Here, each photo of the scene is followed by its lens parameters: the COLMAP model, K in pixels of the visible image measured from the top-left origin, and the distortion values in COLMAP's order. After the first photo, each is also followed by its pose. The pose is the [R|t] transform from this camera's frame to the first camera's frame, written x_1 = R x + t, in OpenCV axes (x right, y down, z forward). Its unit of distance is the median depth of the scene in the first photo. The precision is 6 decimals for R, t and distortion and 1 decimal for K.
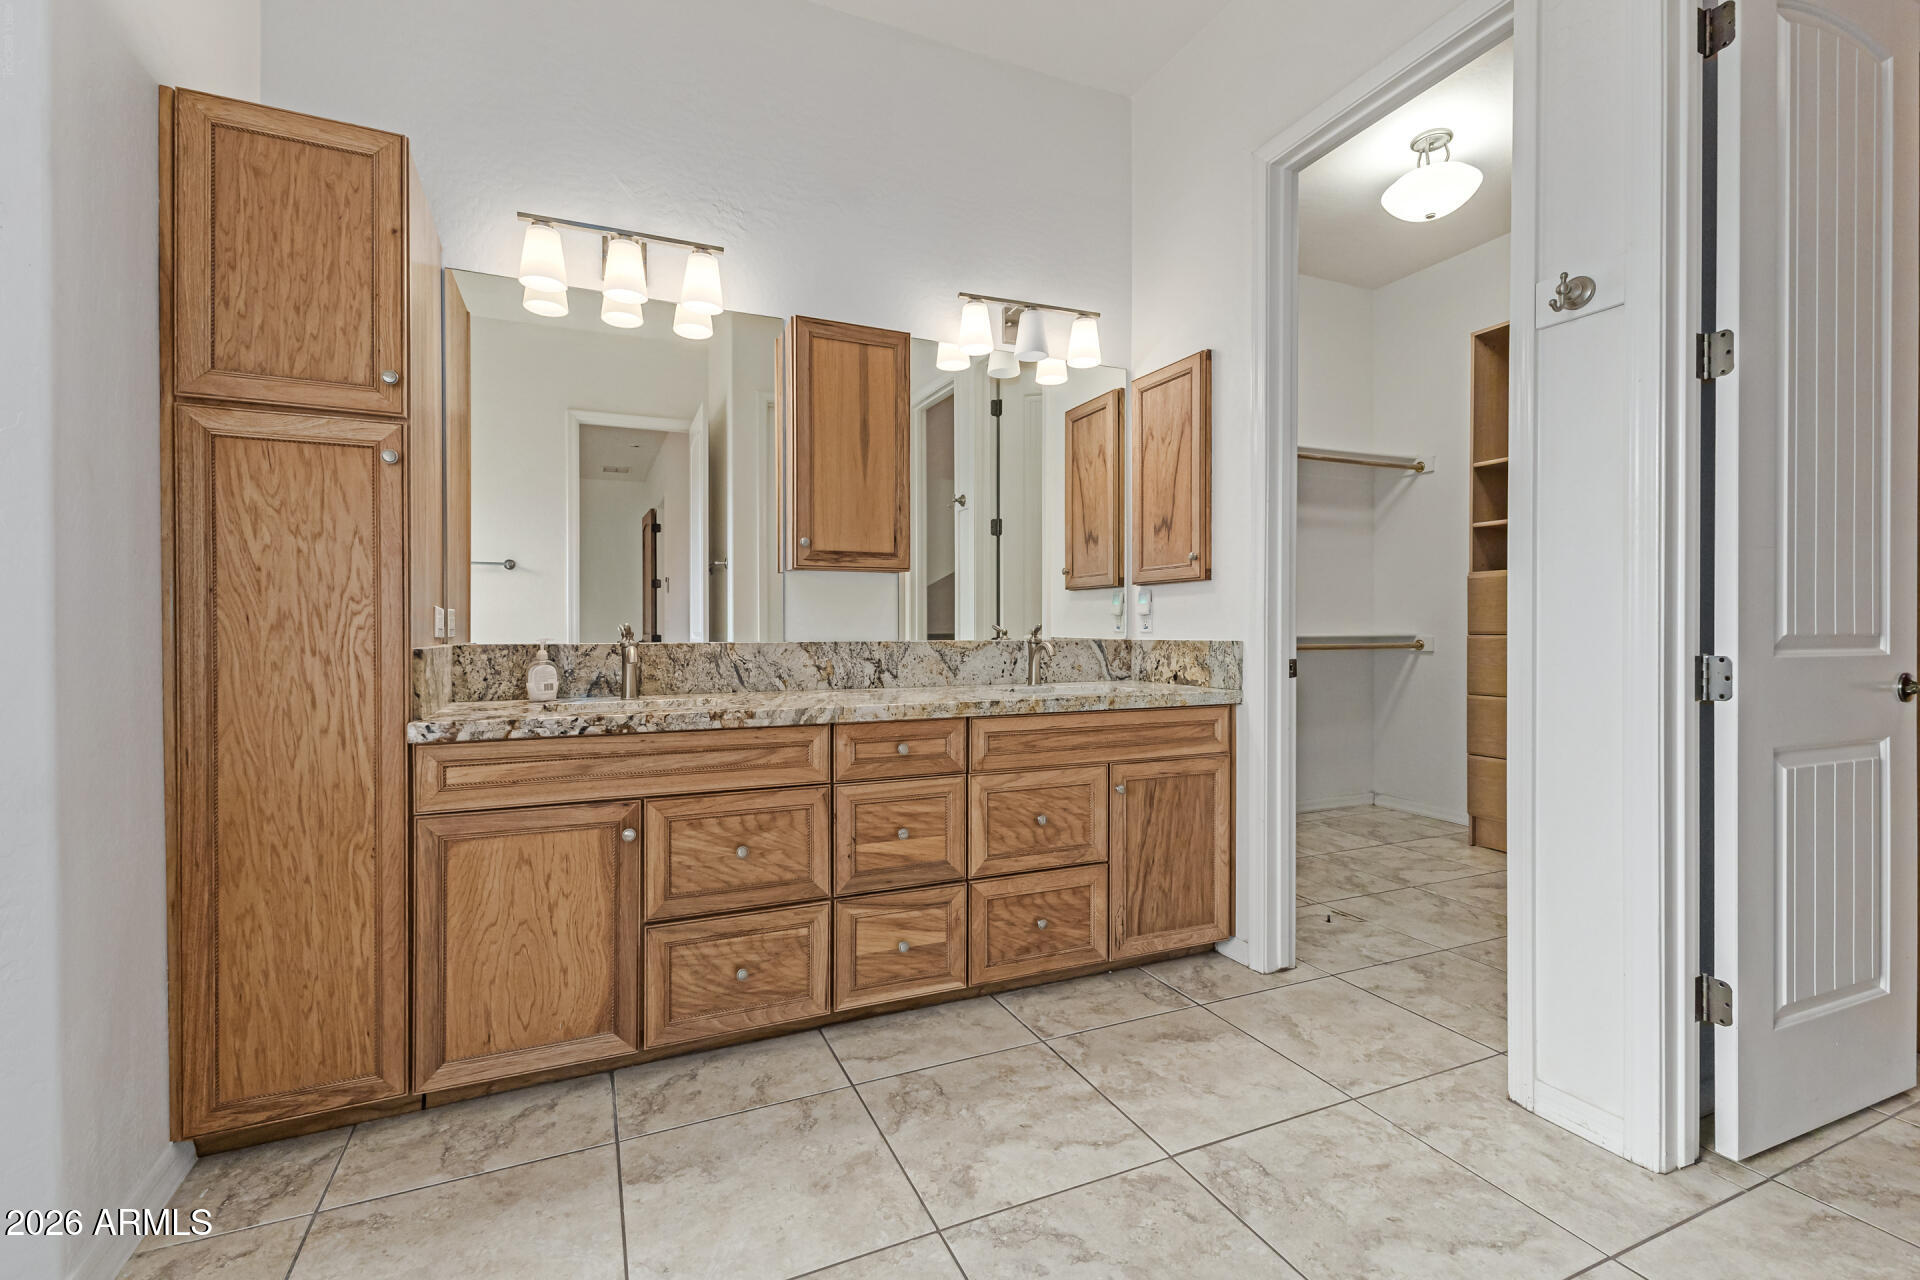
lens RADIAL K [[834.1, 0, 948.3], [0, 834.1, 638.2], [0, 0, 1]] dist [0.014188, -0.004609]
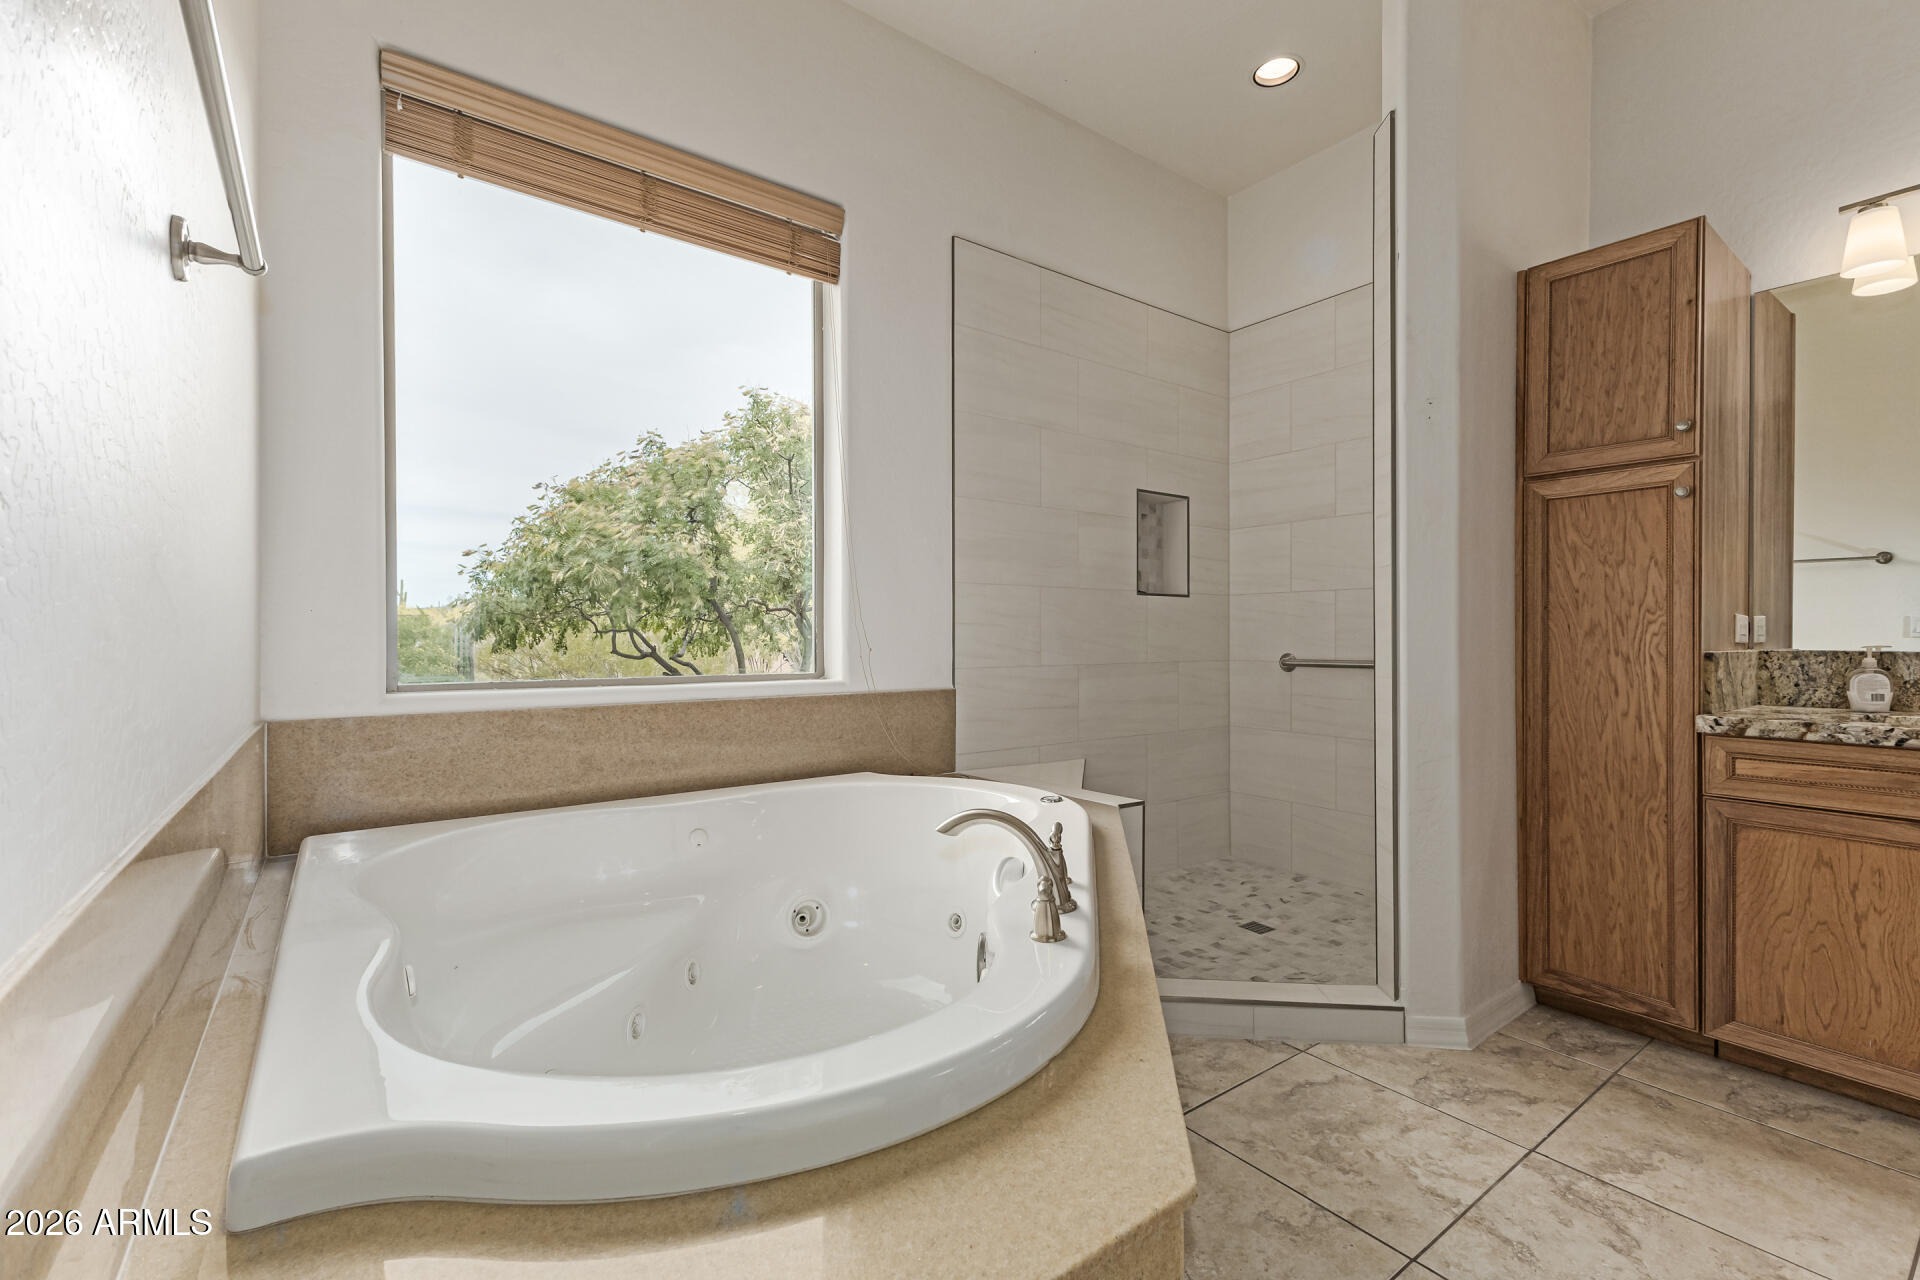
lens RADIAL K [[834.1, 0, 959.0], [0, 834.1, 629.0], [0, 0, 1]] dist [0.014188, -0.004609]
pose [[0.223889, -0.004060, -0.974606, 0.271607], [-0.011530, 0.999910, -0.006814, 0.000278], [0.974547, 0.012763, 0.223822, -0.272491]]
